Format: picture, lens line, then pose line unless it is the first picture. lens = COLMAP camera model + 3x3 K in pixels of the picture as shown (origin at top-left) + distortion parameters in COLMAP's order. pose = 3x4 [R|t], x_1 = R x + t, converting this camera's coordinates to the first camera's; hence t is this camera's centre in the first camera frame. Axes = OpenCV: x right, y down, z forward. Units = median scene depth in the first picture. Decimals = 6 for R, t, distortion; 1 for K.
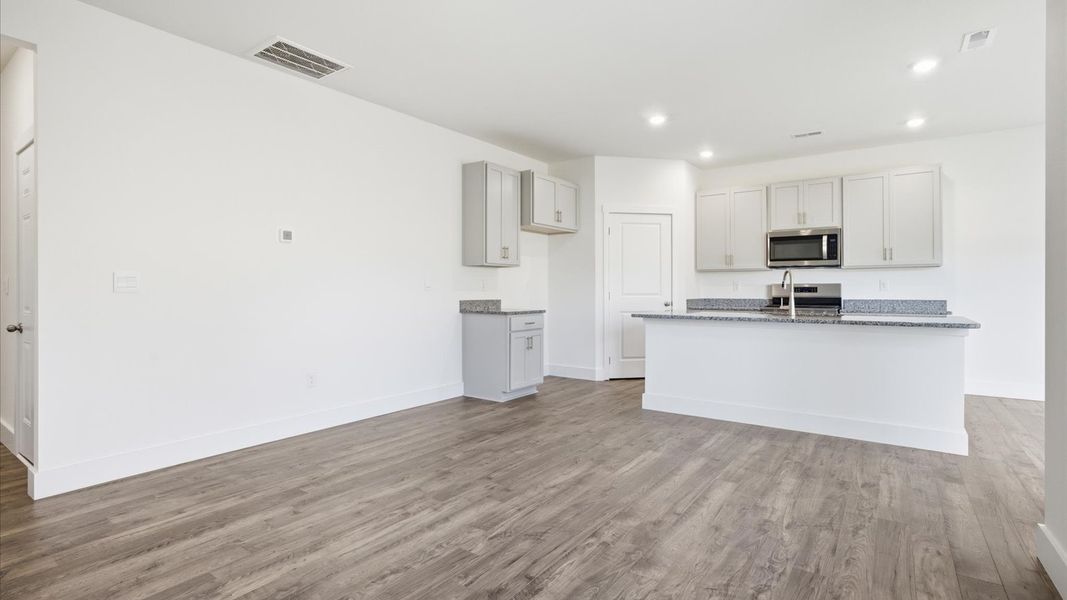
lens RADIAL K [[501.8, 0, 533.5], [0, 501.8, 300.0], [0, 0, 1]] dist [-0.035776, 0.000375]
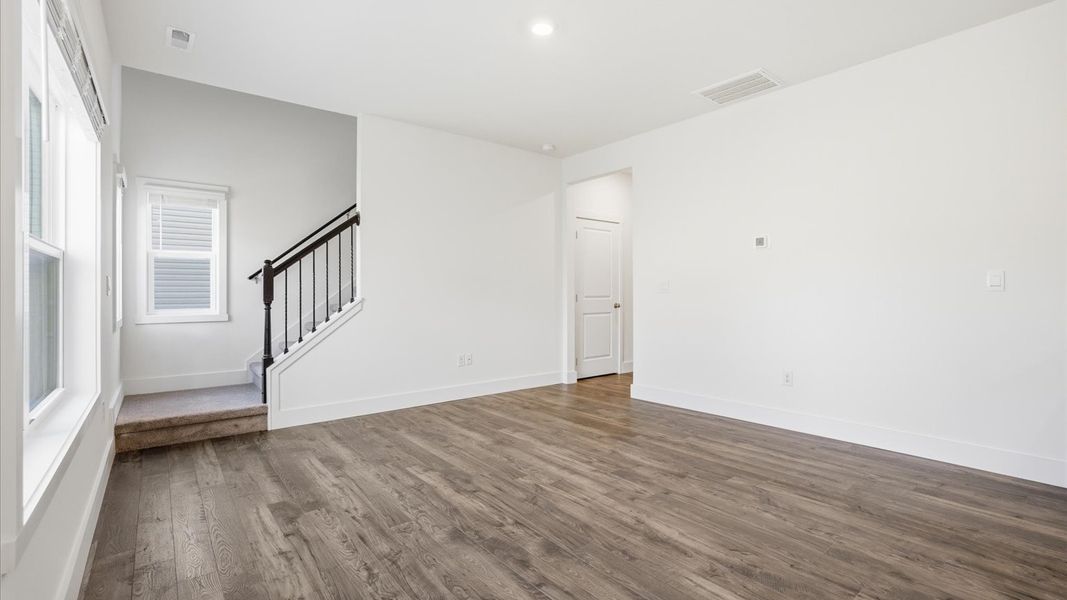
lens RADIAL K [[485.0, 0, 533.6], [0, 485.0, 294.7], [0, 0, 1]] dist [-0.032715, 0.000183]
pose [[-0.268148, 0.007283, -0.963350, 0.830647], [-0.014367, 0.999830, 0.011558, -0.019487], [0.963270, 0.016940, -0.267998, 0.983737]]
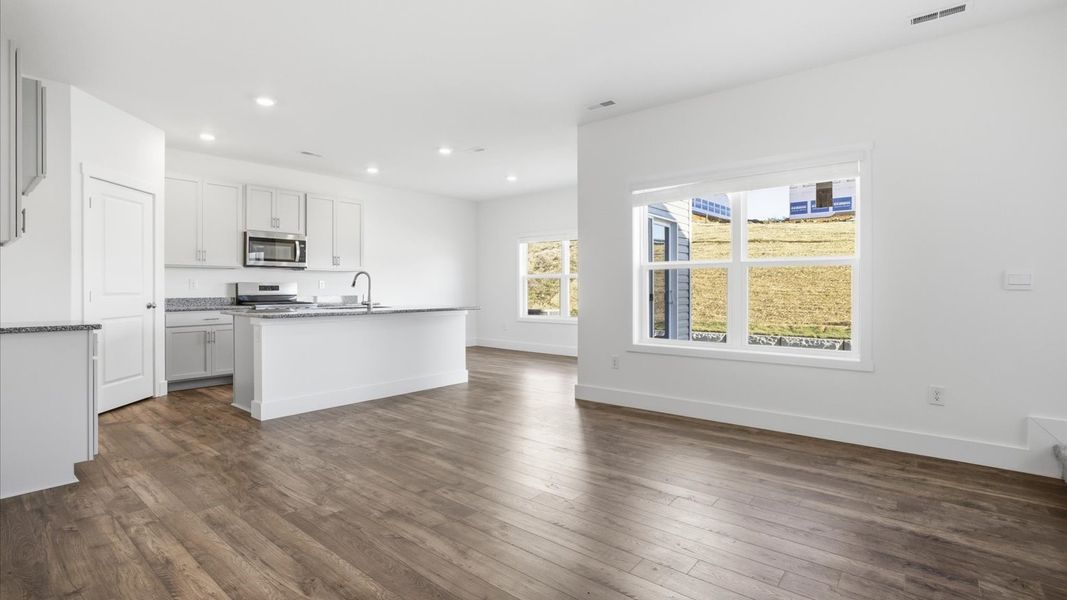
lens RADIAL K [[485.0, 0, 533.6], [0, 485.0, 294.7], [0, 0, 1]] dist [-0.032715, 0.000183]
pose [[0.067935, -0.010525, 0.997634, -0.947609], [0.017745, 0.999799, 0.009339, -0.011502], [-0.997532, 0.017068, 0.068109, 0.720745]]
